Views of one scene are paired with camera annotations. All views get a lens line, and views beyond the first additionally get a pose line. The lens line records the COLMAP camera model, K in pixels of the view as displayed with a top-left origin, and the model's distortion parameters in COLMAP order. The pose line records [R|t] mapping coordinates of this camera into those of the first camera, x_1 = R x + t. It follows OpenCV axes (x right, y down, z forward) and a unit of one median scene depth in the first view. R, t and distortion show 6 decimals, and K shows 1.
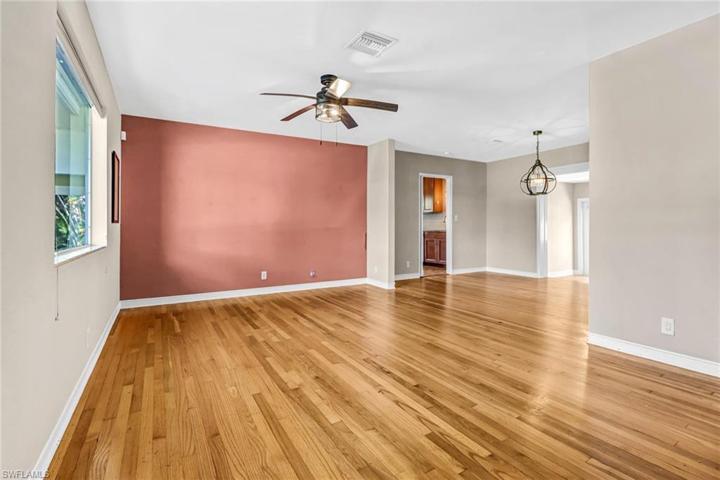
lens RADIAL K [[342.1, 0, 359.0], [0, 342.1, 225.4], [0, 0, 1]] dist [0.019211, -0.008175]
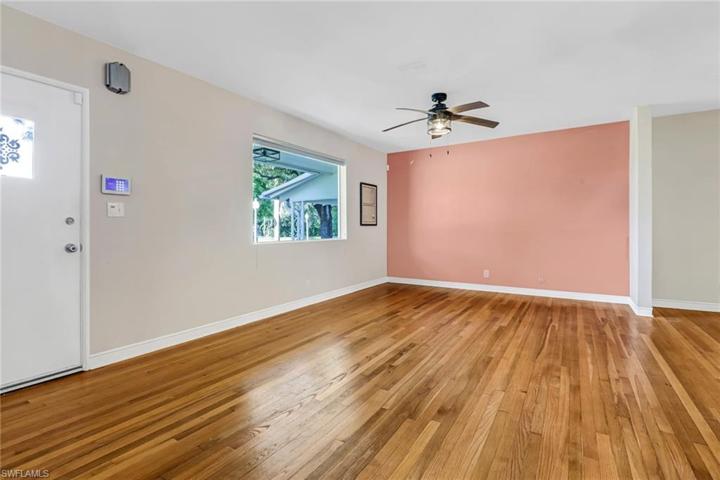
lens RADIAL K [[342.1, 0, 361.6], [0, 342.1, 238.6], [0, 0, 1]] dist [0.019211, -0.008175]
pose [[0.455699, 0.024083, -0.889808, 0.976645], [0.002128, 0.999602, 0.028144, 0.007616], [0.890131, -0.014719, 0.455466, 0.340795]]
